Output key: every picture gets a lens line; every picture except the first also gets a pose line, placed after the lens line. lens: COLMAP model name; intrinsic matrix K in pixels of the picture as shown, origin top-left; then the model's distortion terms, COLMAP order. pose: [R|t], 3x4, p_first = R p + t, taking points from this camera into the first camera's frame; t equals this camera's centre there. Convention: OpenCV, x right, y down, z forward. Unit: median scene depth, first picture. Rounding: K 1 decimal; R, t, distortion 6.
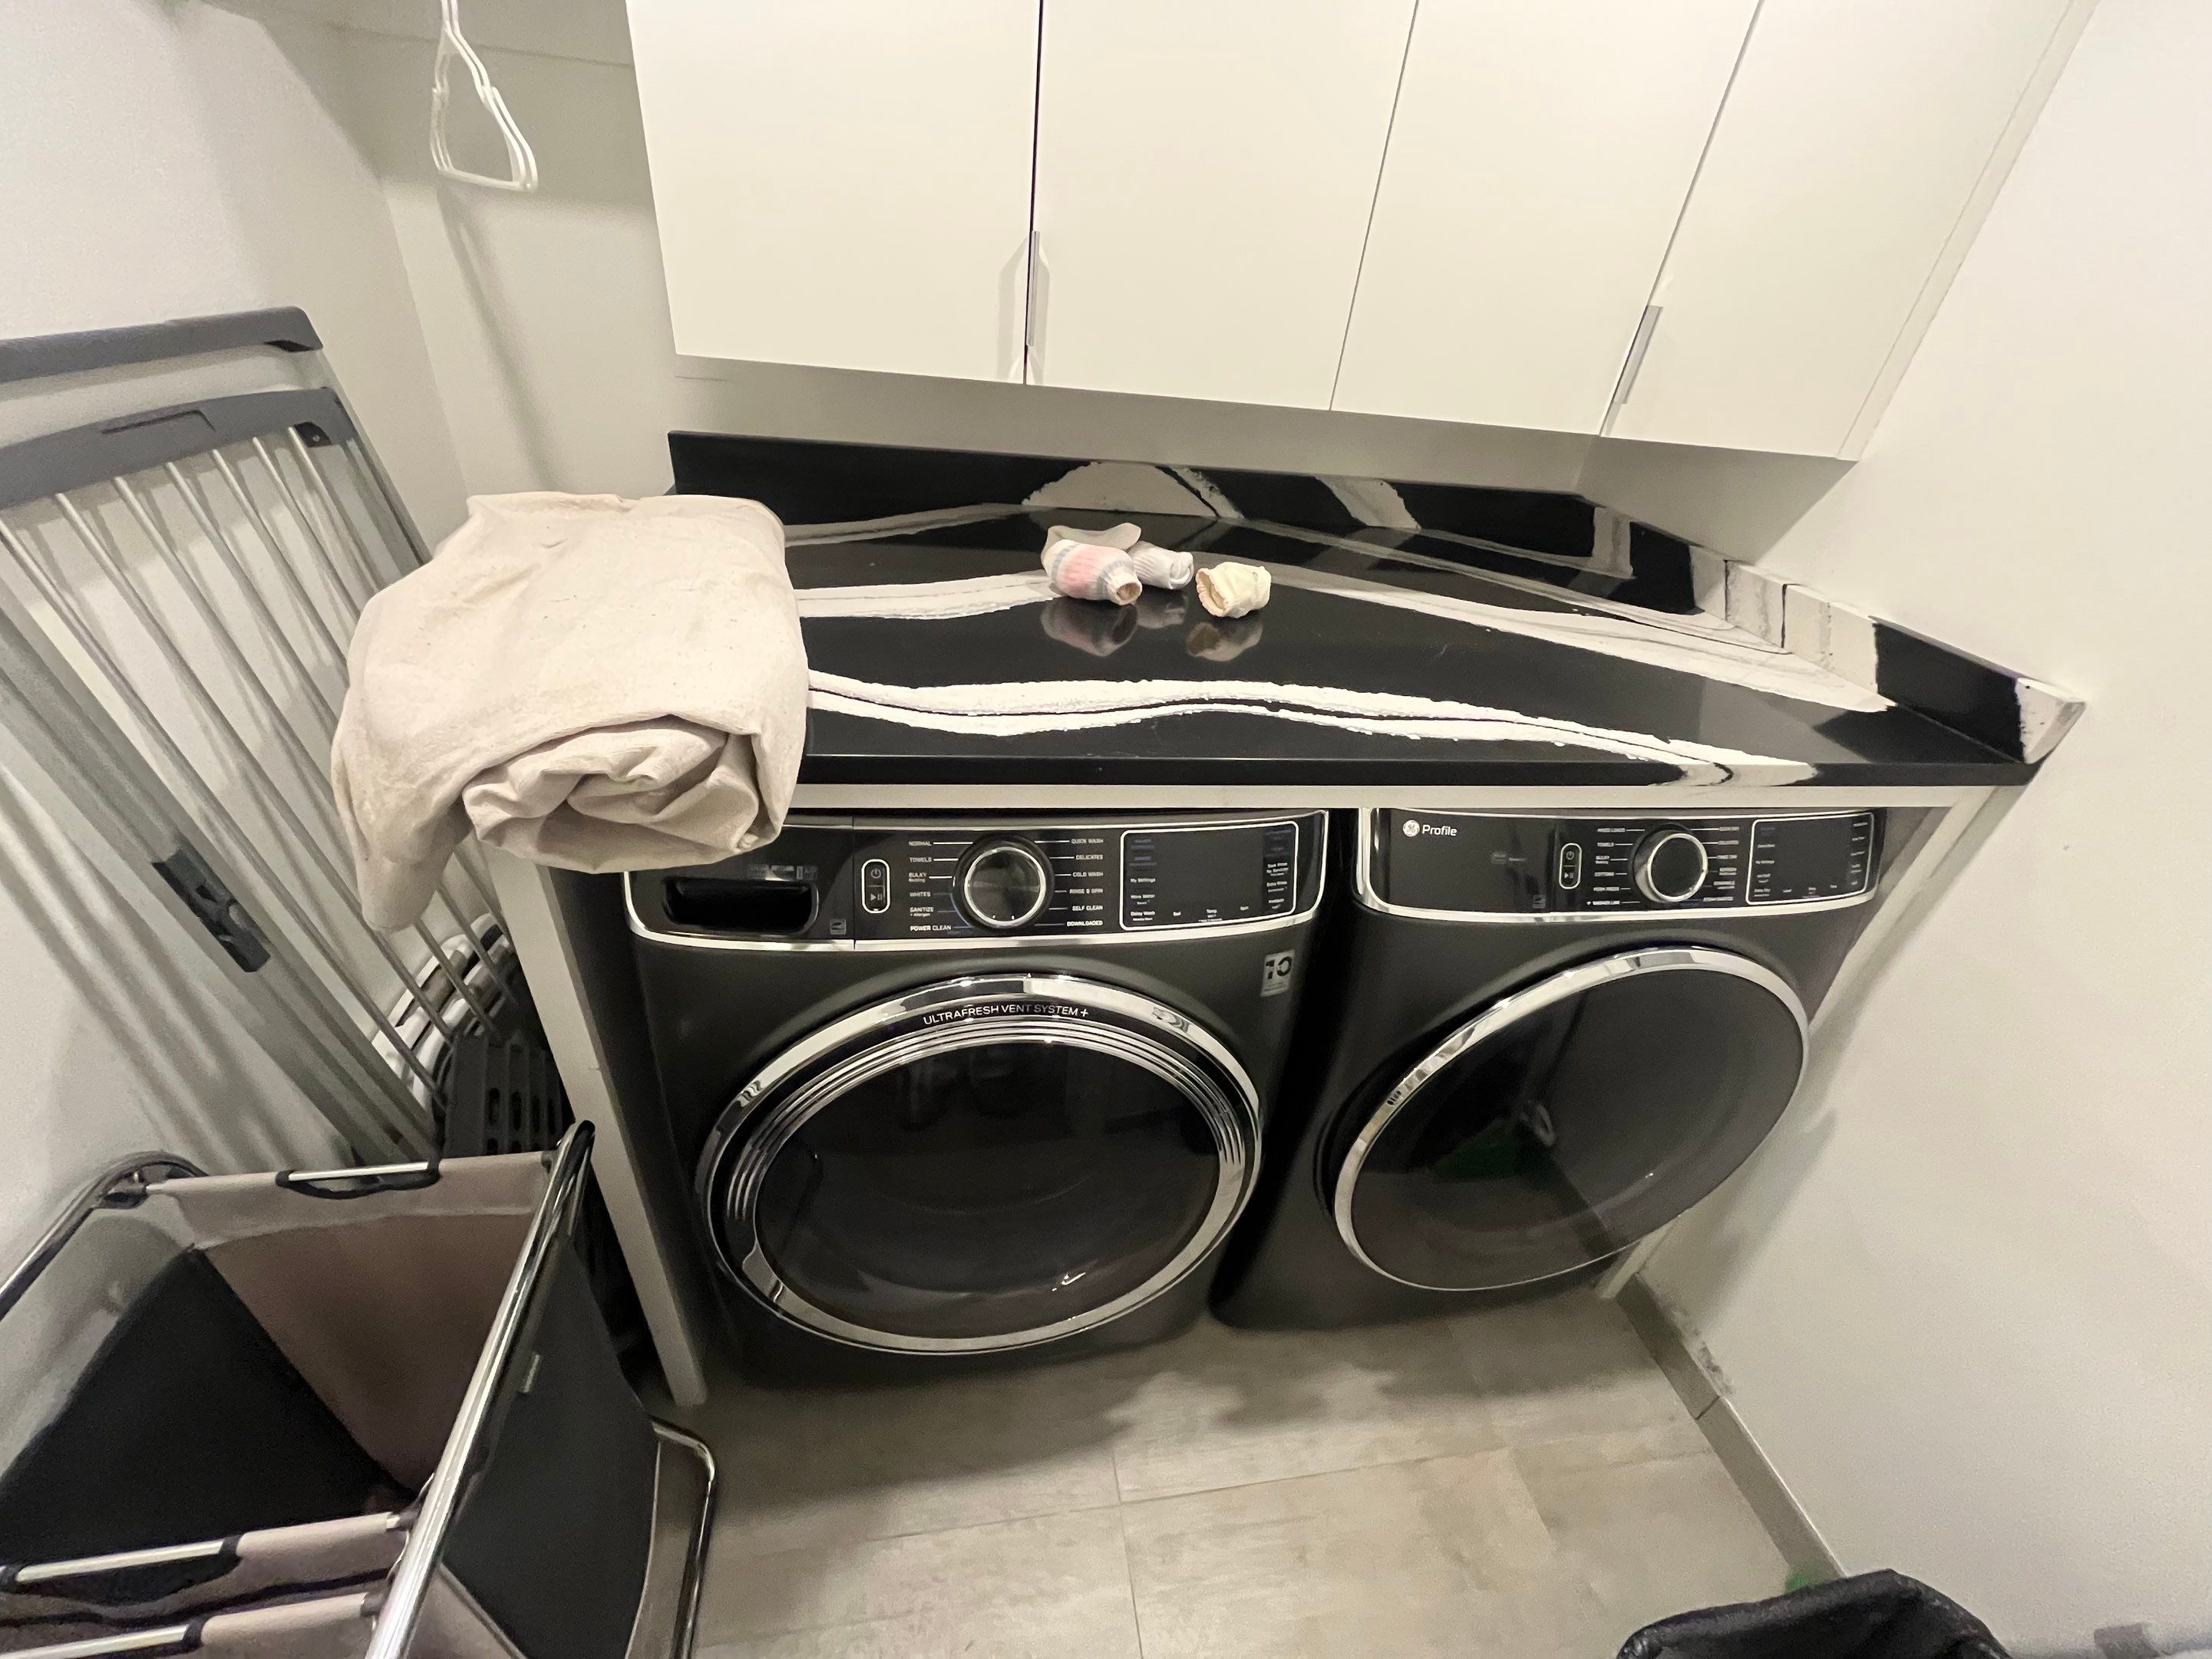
lens RADIAL K [[890.5, 0, 1098.4], [0, 890.5, 830.7], [0, 0, 1]] dist [-0.003568, 0.000801]
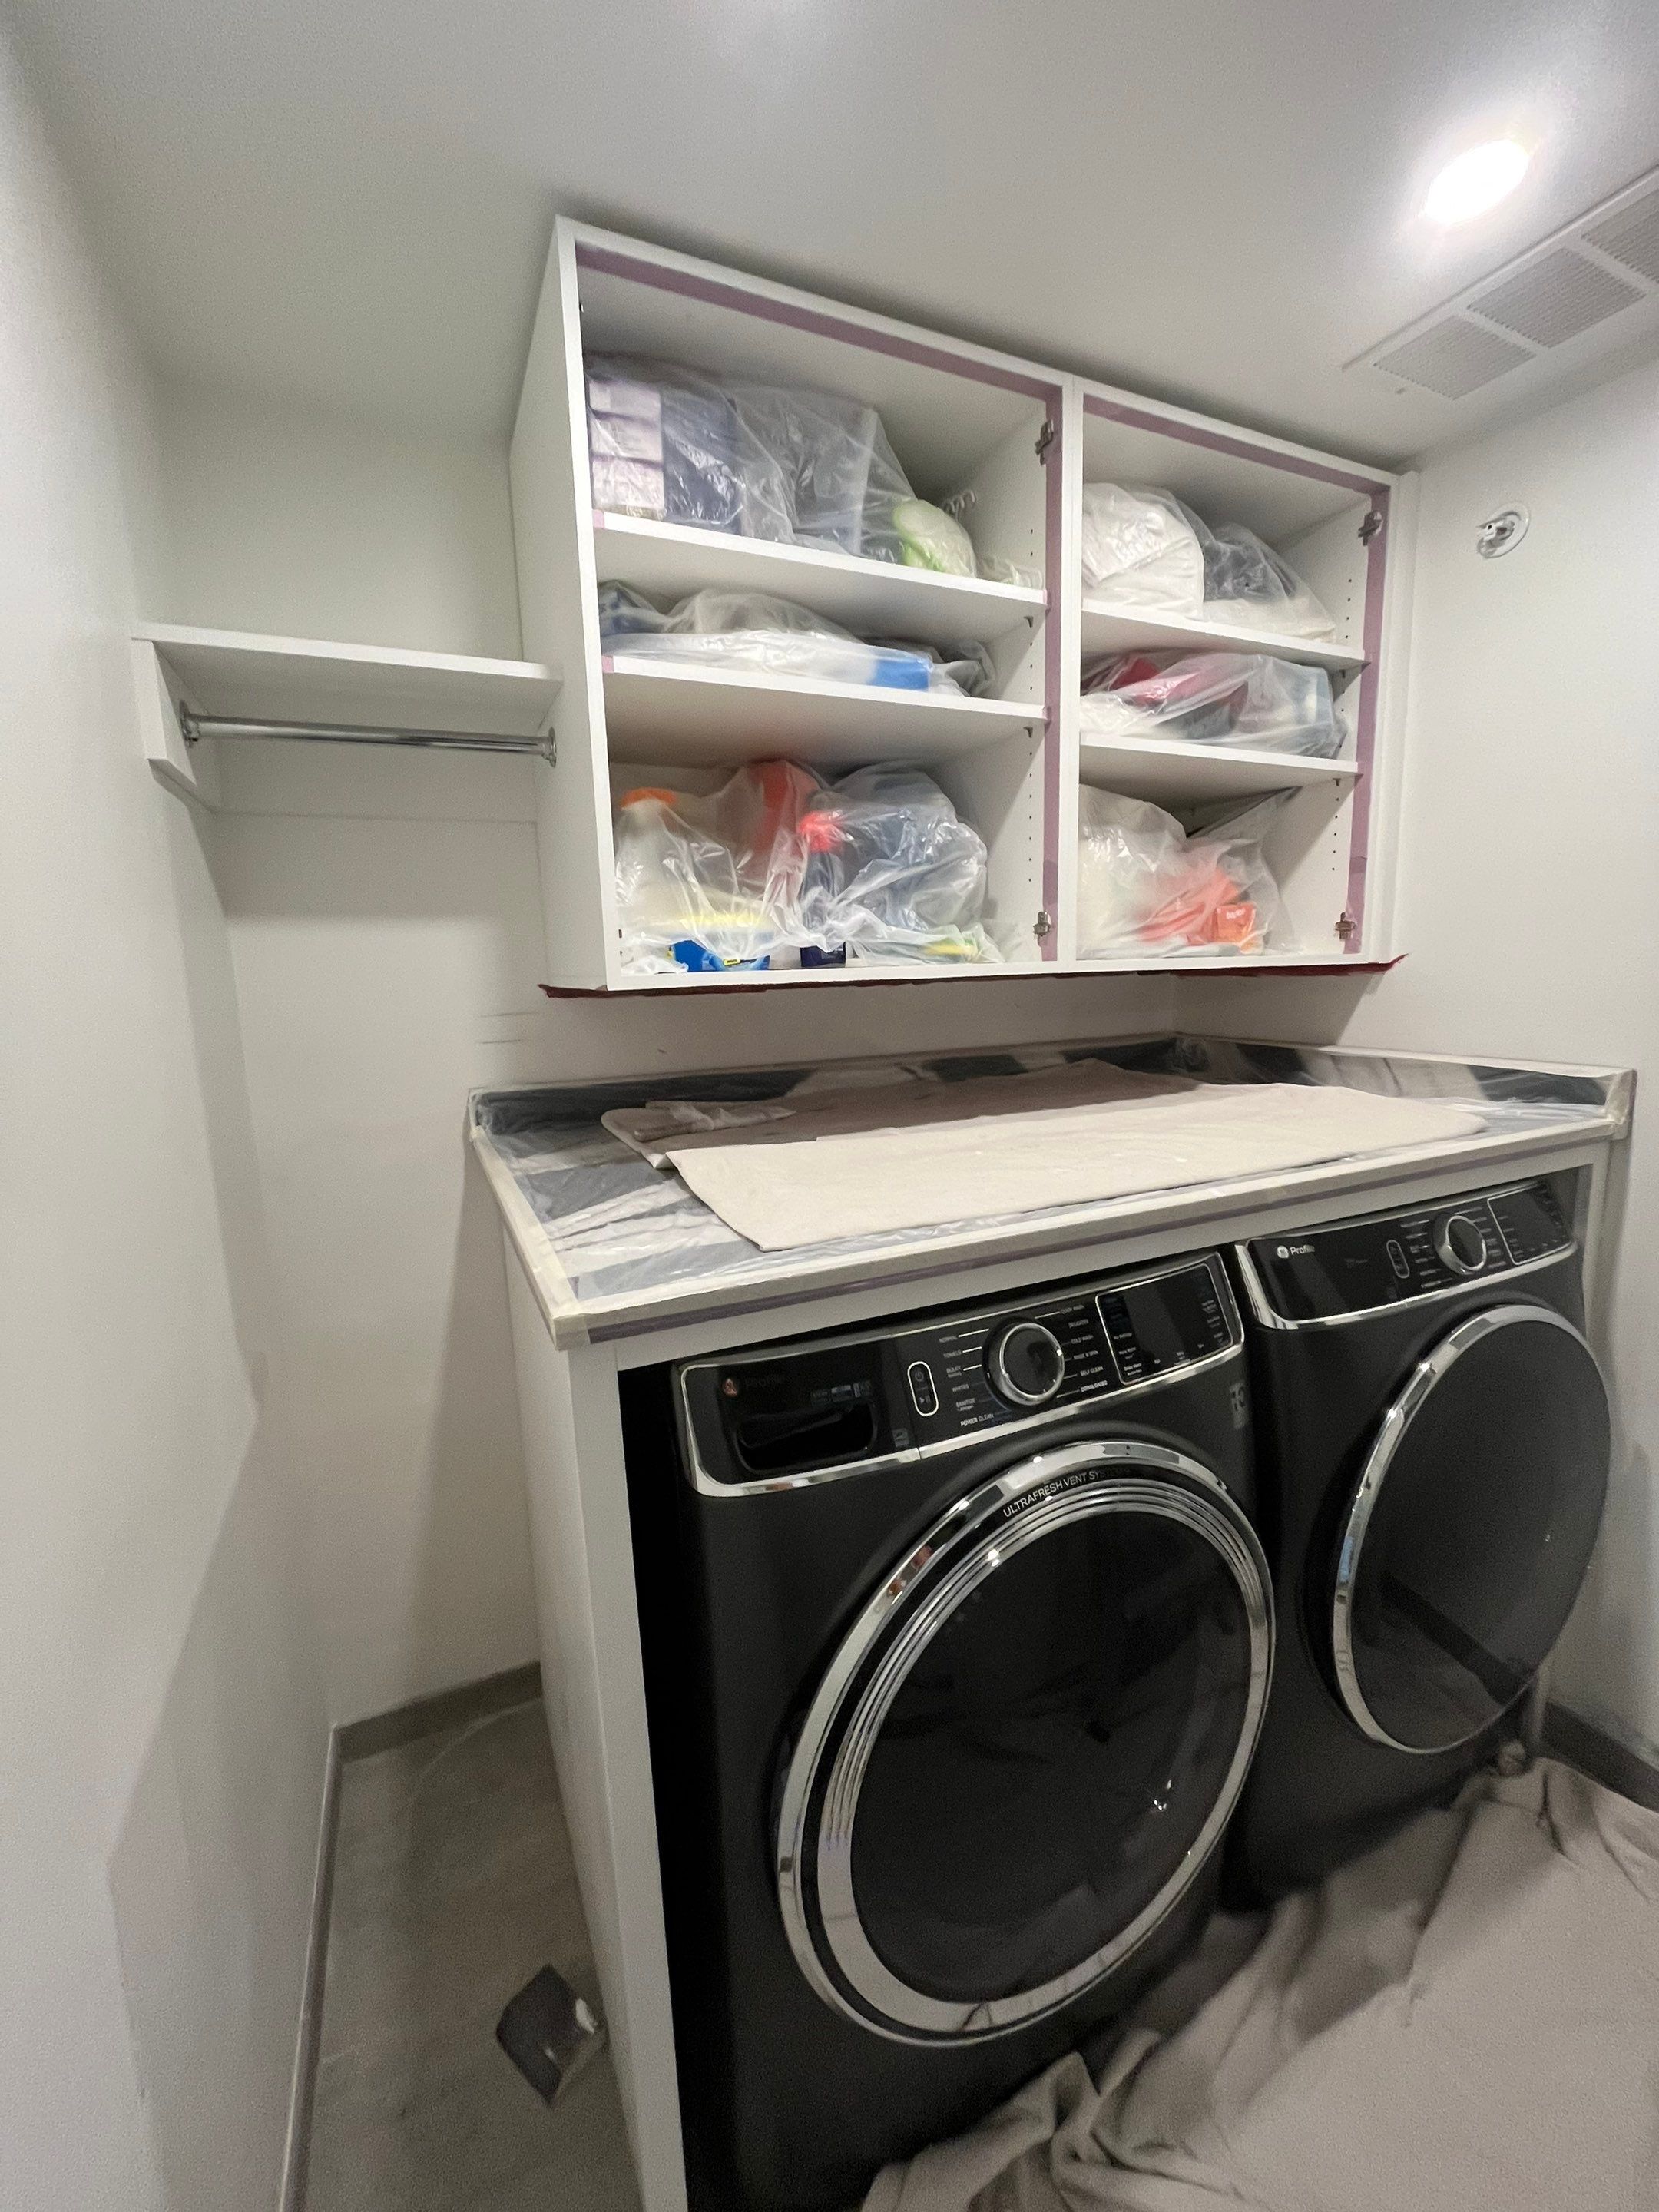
lens RADIAL K [[890.6, 0, 825.6], [0, 890.6, 1100.6], [0, 0, 1]] dist [-0.003568, 0.000801]
pose [[0.955085, -0.163208, 0.247338, -0.495861], [0.248249, 0.896456, -0.367067, 0.101099], [-0.161820, 0.411982, 0.896708, -0.053477]]
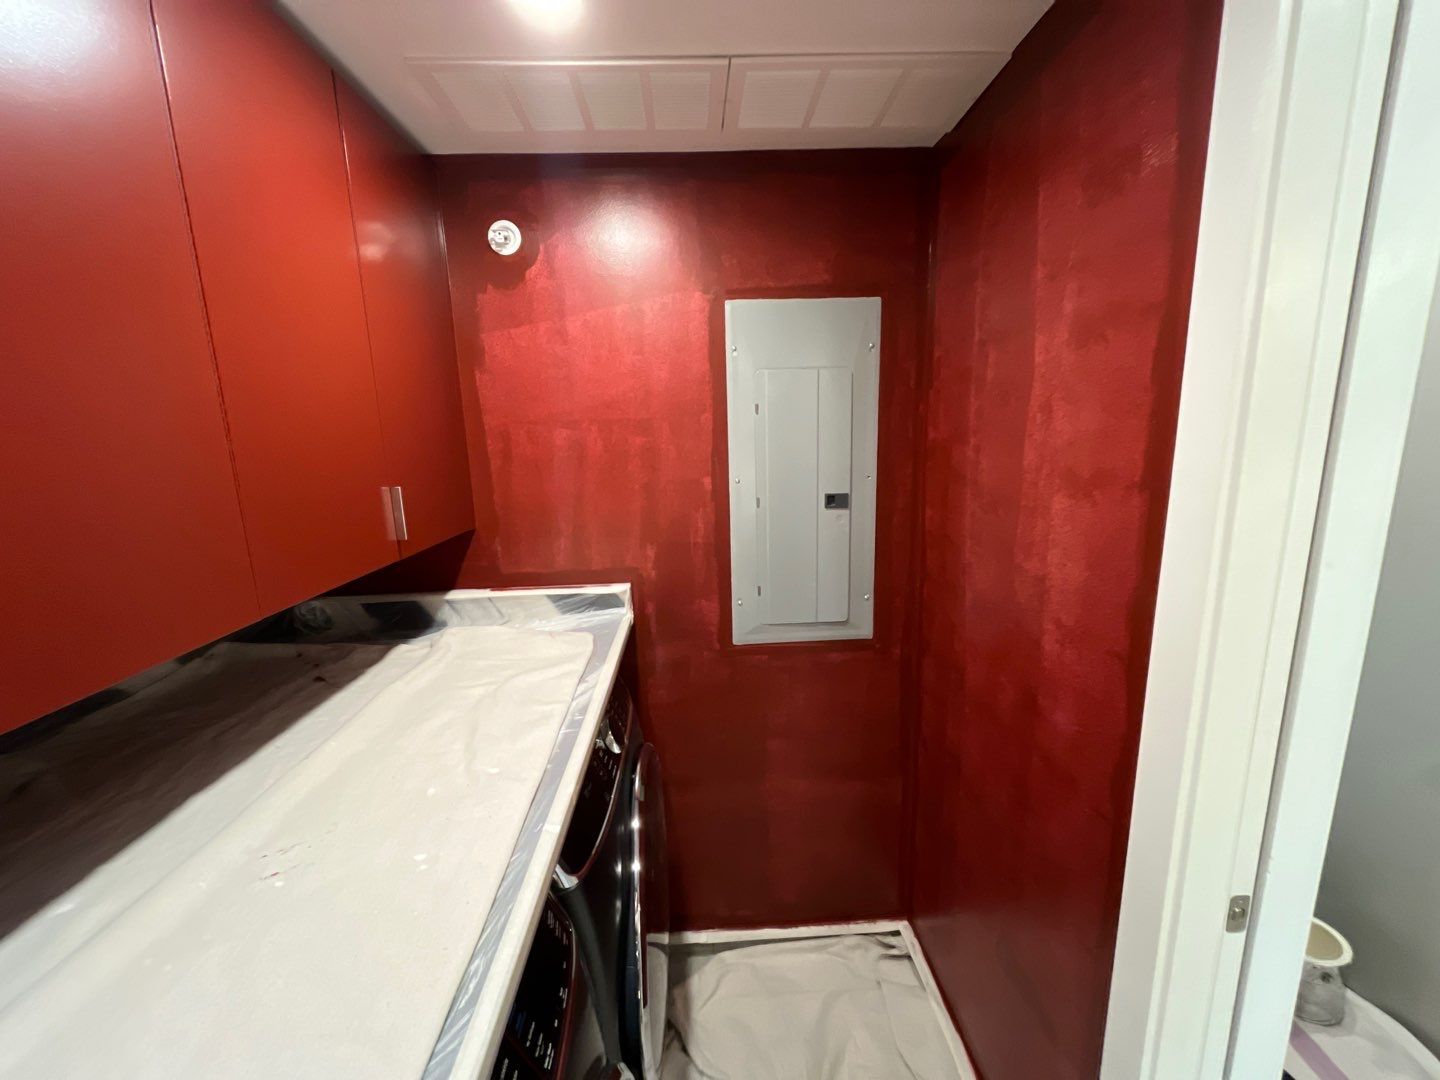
lens RADIAL K [[579.8, 0, 719.8], [0, 579.8, 541.6], [0, 0, 1]] dist [-0.003568, 0.000801]
pose [[0.116272, -0.286439, 0.951017, -0.383357], [0.572747, 0.801610, 0.171415, -0.376586], [-0.811445, 0.524761, 0.257261, 0.310663]]
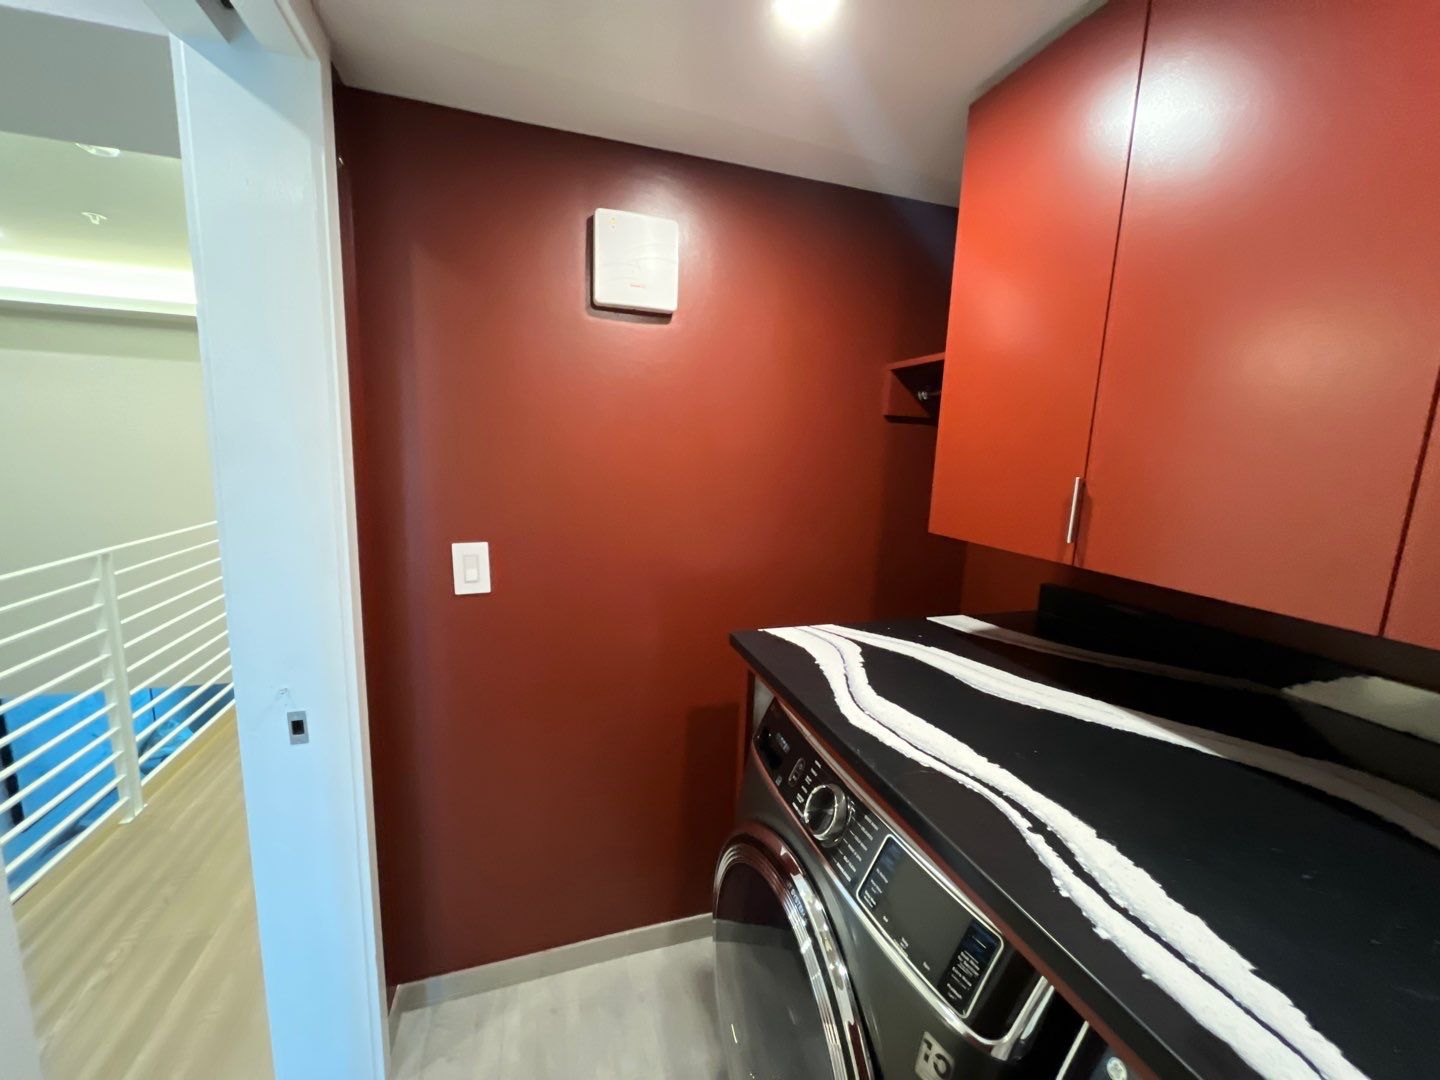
lens RADIAL K [[579.8, 0, 722.5], [0, 579.8, 547.3], [0, 0, 1]] dist [-0.003568, 0.000801]
pose [[0.161301, 0.079694, -0.983682, 0.777145], [-0.552550, 0.833159, -0.023106, -0.190329], [0.817722, 0.547261, 0.178424, 0.350241]]
